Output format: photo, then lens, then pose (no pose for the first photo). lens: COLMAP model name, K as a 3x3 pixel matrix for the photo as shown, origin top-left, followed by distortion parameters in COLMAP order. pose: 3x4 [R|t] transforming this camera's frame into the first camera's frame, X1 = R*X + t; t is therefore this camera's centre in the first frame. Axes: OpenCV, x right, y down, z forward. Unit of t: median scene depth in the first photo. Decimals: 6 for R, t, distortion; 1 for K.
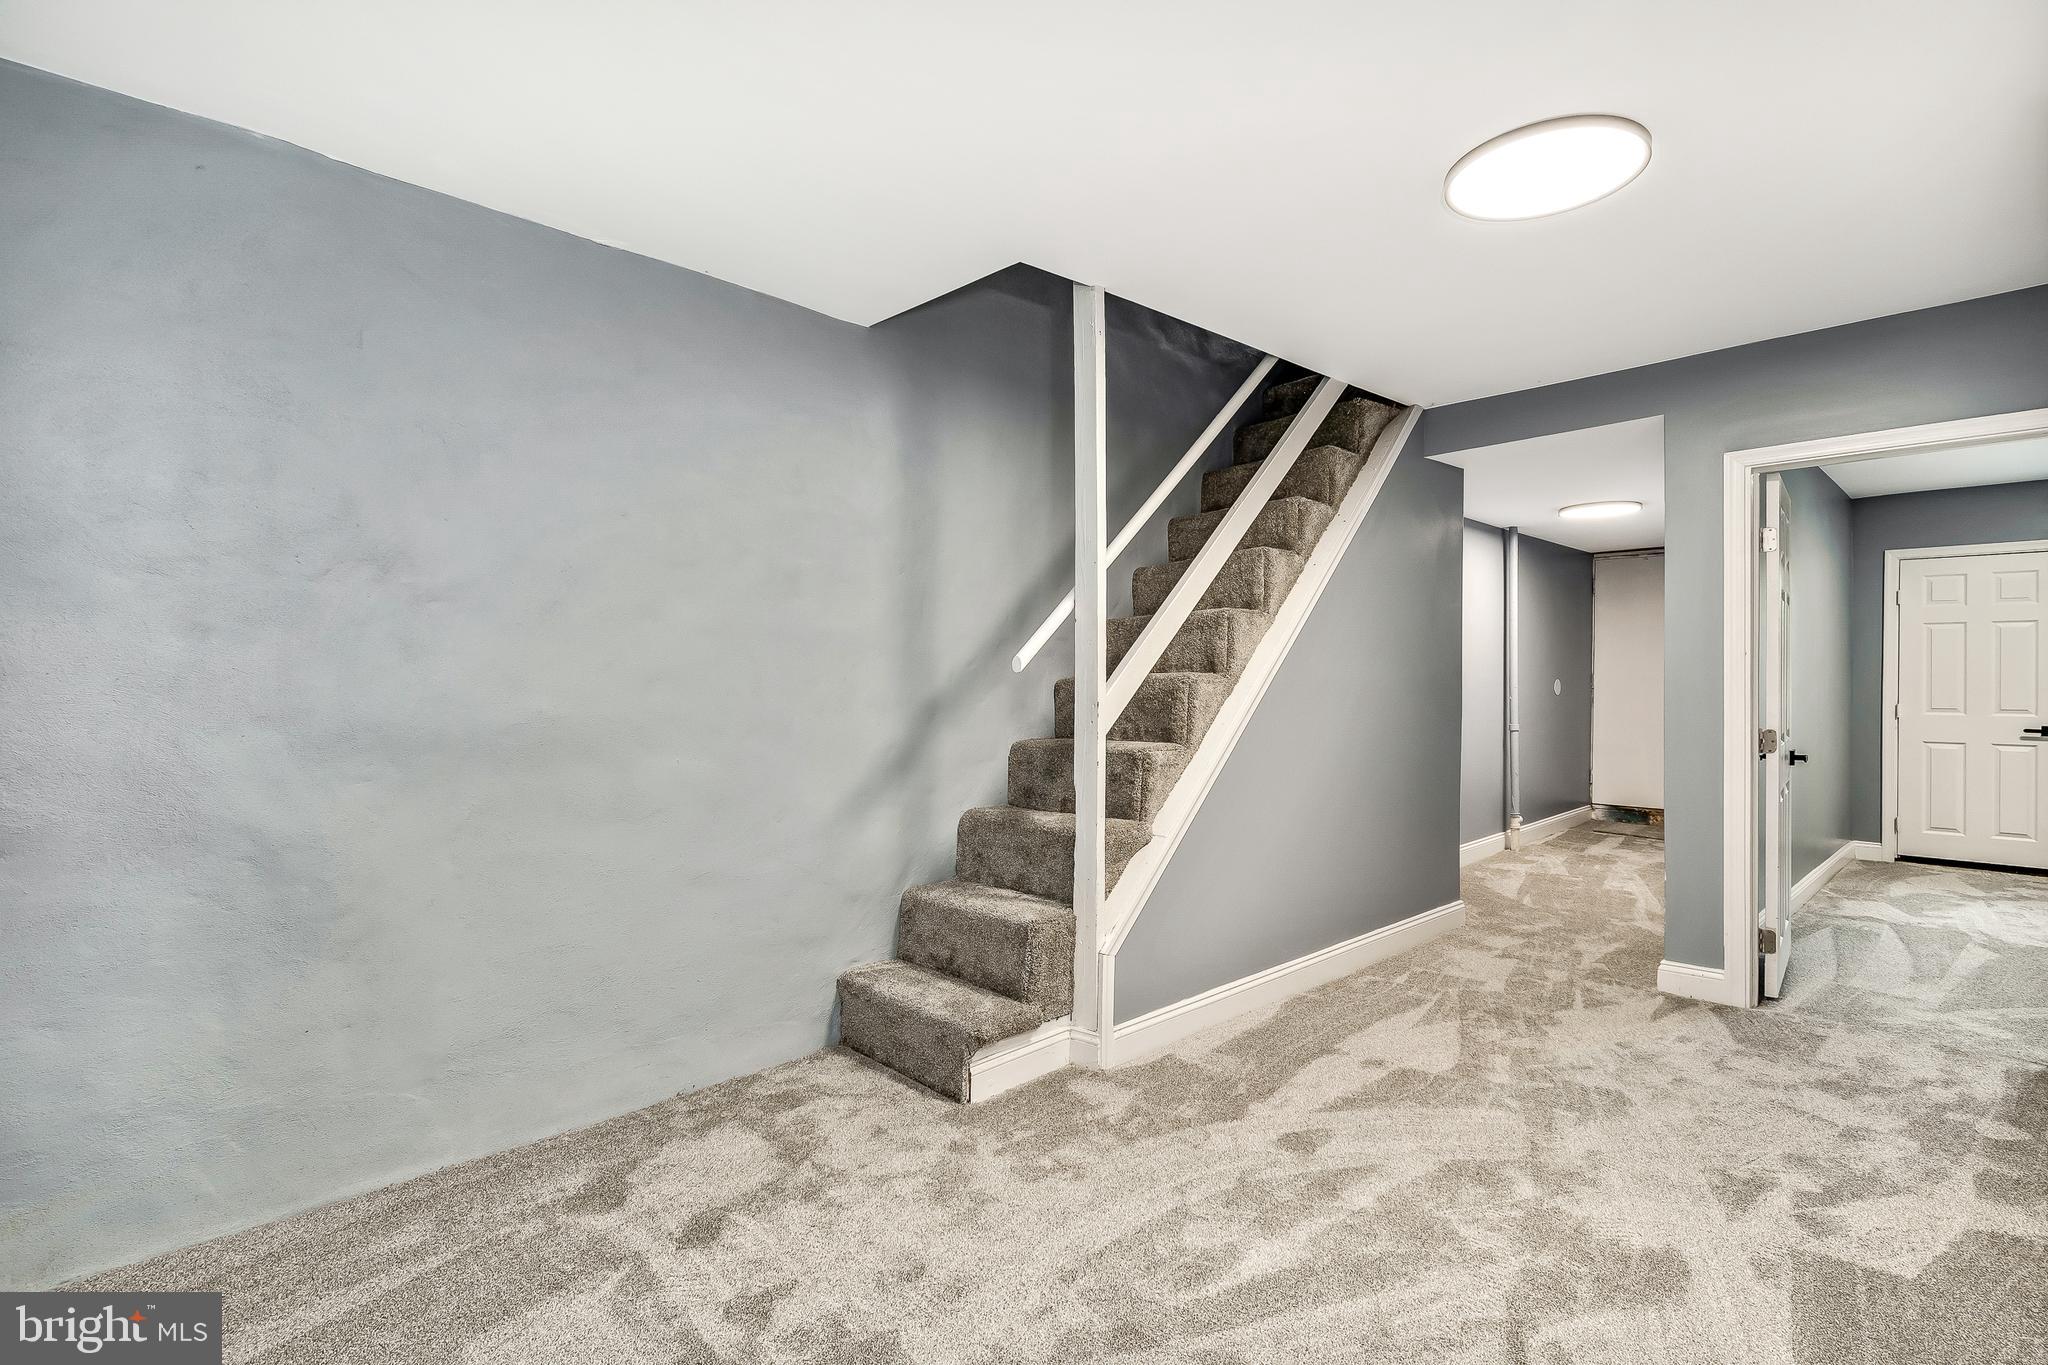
lens RADIAL K [[856.7, 0, 1024.0], [0, 856.7, 682.5], [0, 0, 1]] dist [0.002400, 0.000298]
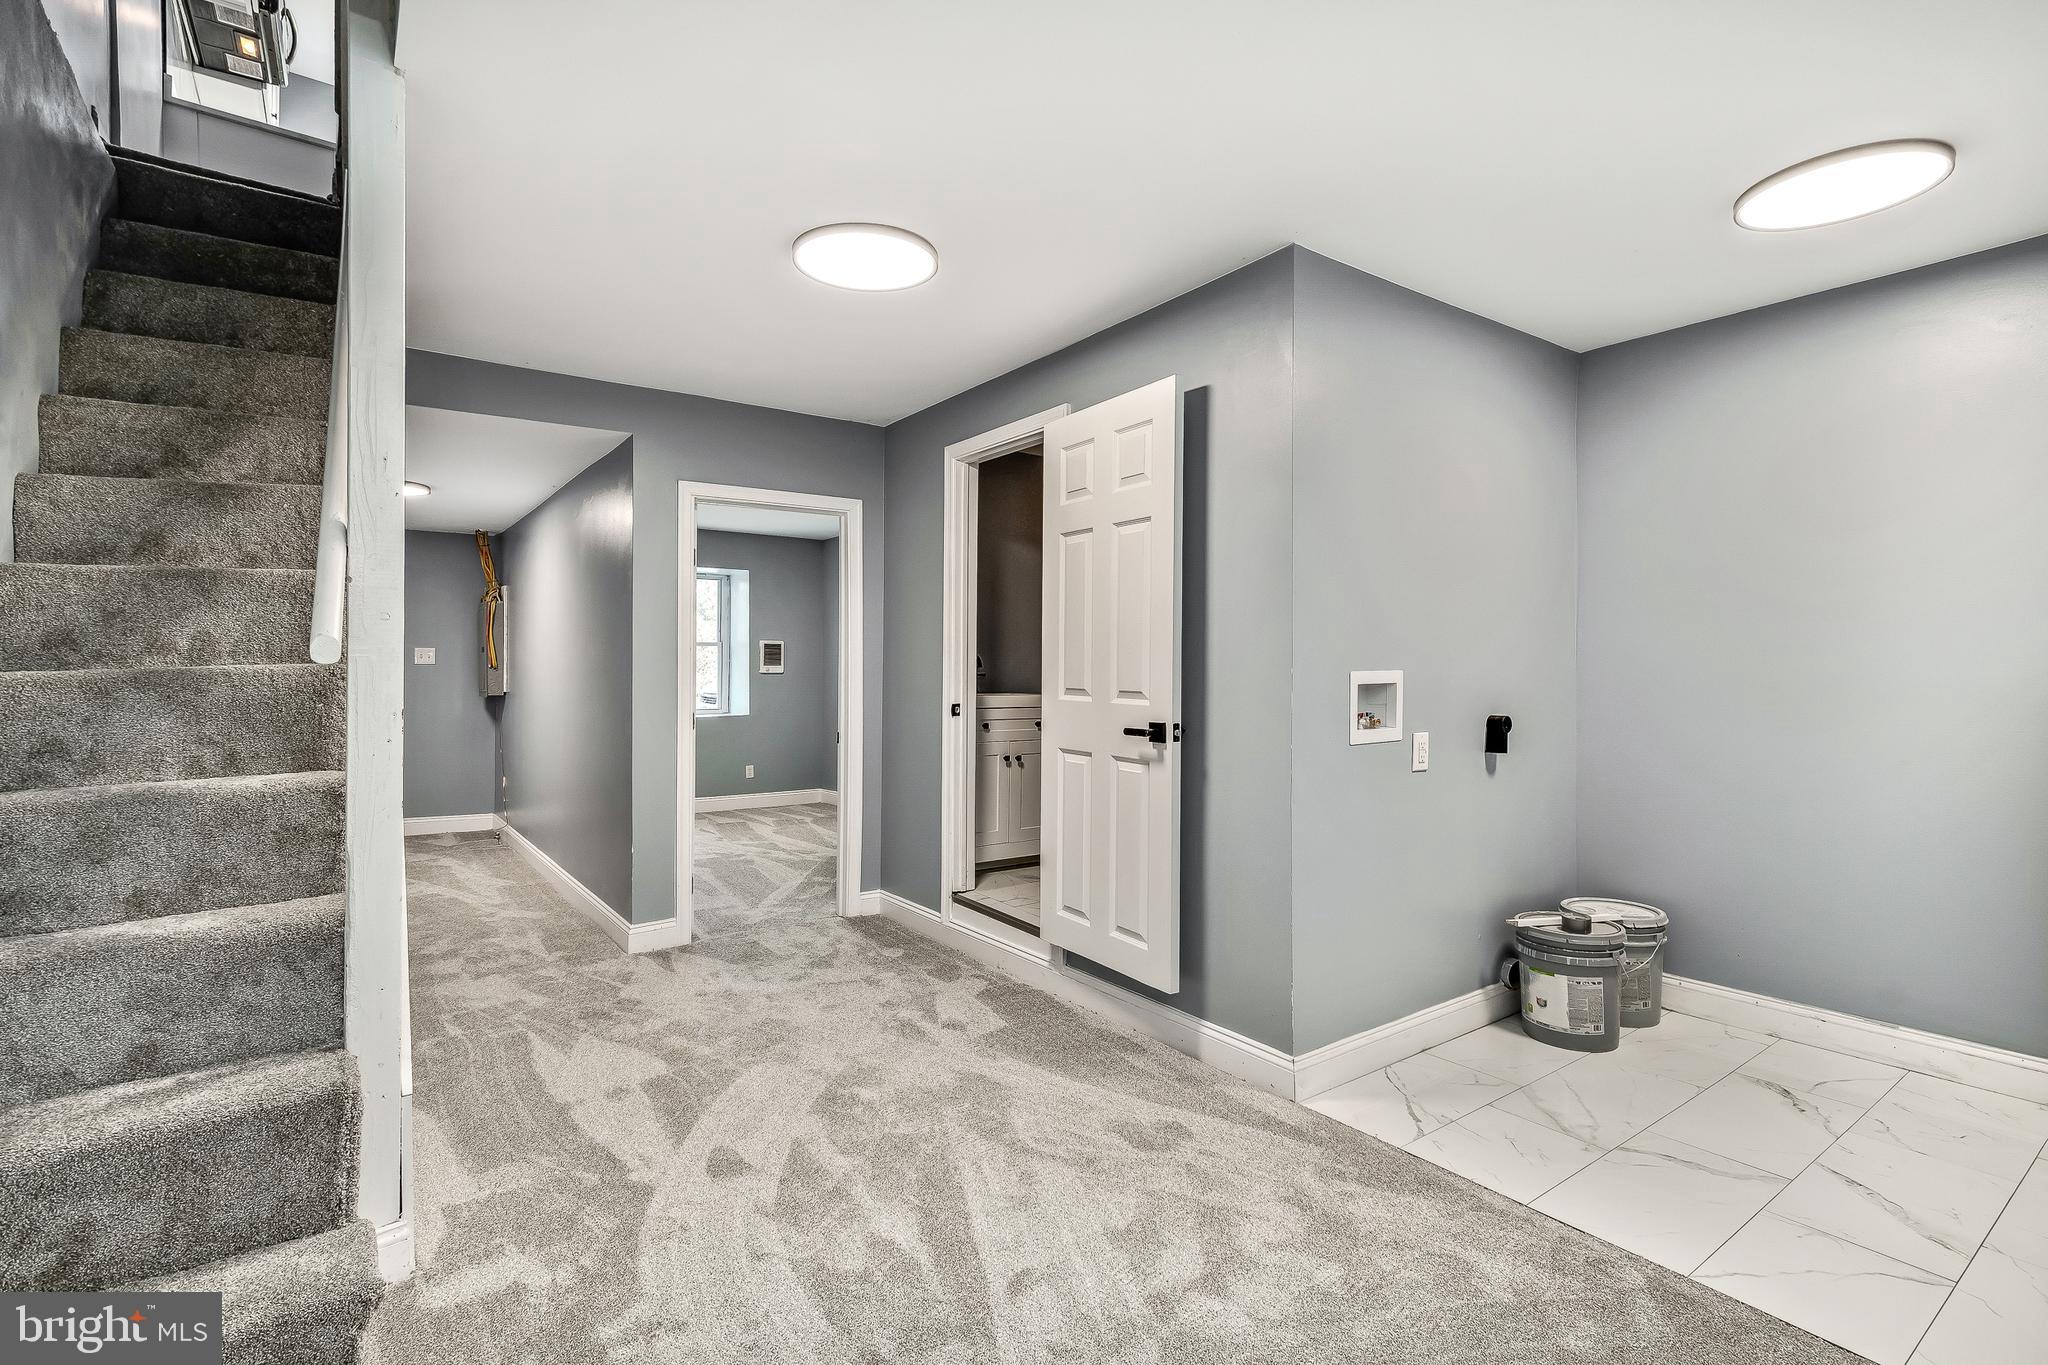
lens RADIAL K [[952.2, 0, 1033.3], [0, 952.2, 675.4], [0, 0, 1]] dist [0.001286, -0.000568]
pose [[0.204813, -0.013788, 0.978704, -0.459971], [0.012026, 0.999861, 0.011569, -0.002109], [-0.978727, 0.009401, 0.204950, 0.347604]]
